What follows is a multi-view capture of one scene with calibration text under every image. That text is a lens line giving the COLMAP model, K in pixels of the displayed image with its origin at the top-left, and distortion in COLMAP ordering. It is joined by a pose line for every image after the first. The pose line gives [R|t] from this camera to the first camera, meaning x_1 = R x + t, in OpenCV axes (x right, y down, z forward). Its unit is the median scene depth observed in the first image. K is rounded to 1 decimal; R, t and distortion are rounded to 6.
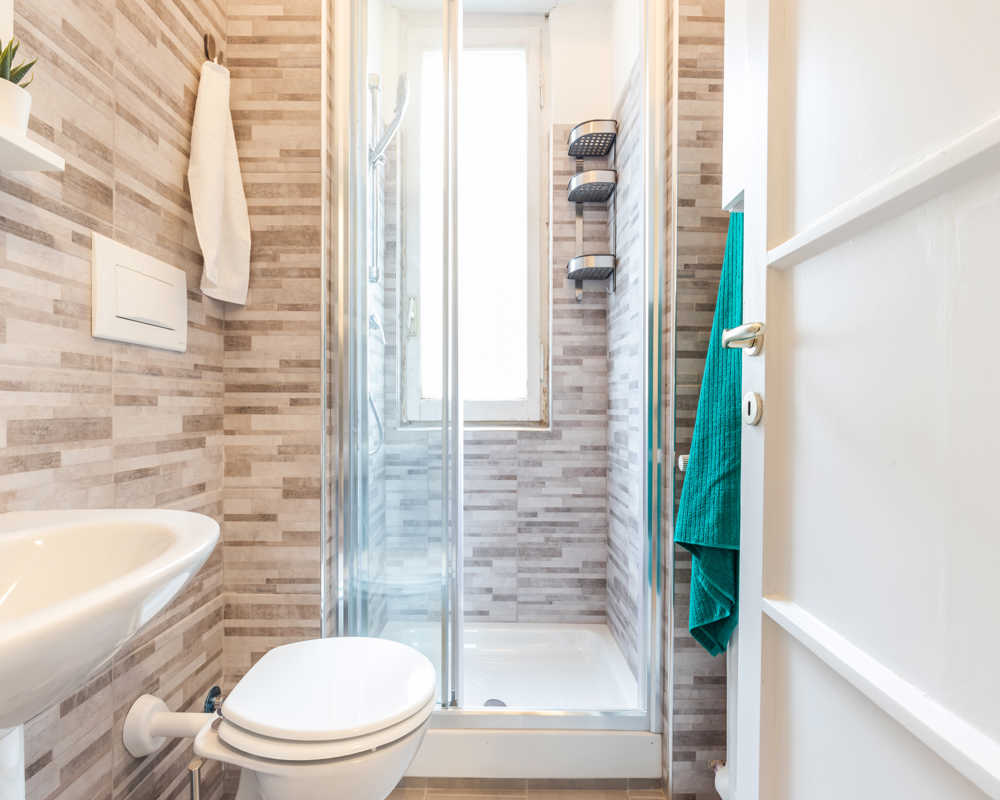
lens RADIAL K [[460.4, 0, 501.3], [0, 460.4, 416.6], [0, 0, 1]] dist [0.001380, -0.000714]
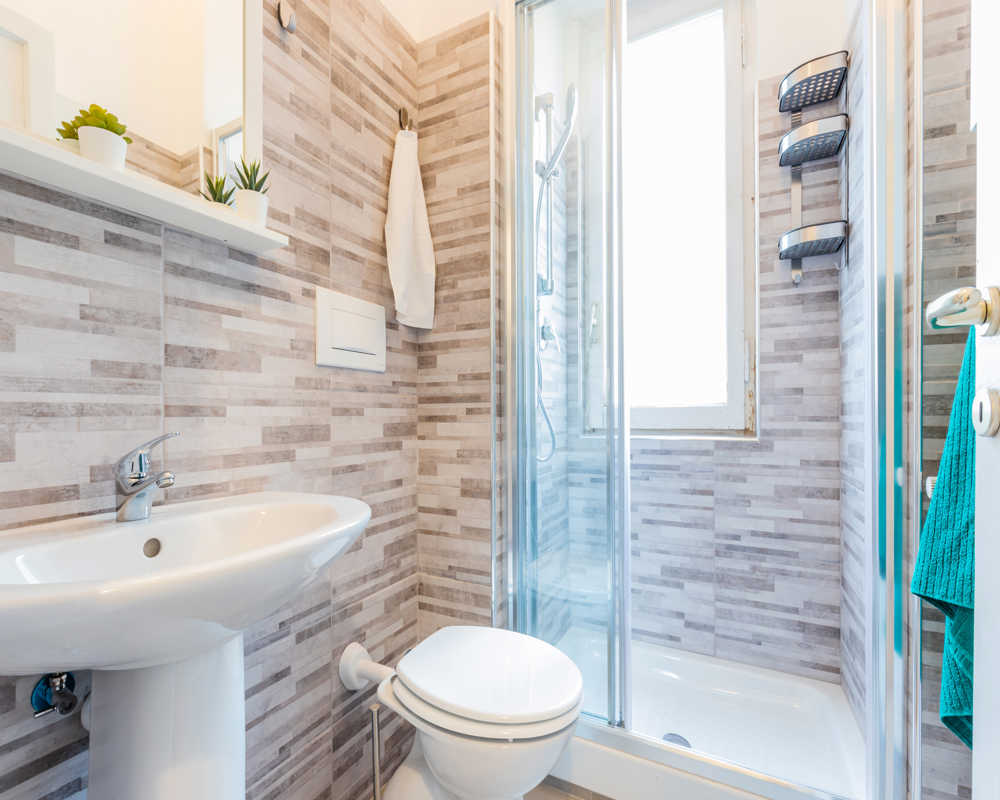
lens RADIAL K [[464.6, 0, 500.0], [0, 464.6, 423.5], [0, 0, 1]] dist [0.002860, -0.000607]
pose [[0.889714, -0.000695, -0.456518, 0.119846], [-0.000322, 0.999998, -0.002151, 0.000383], [0.456518, 0.002060, 0.889712, 0.026003]]
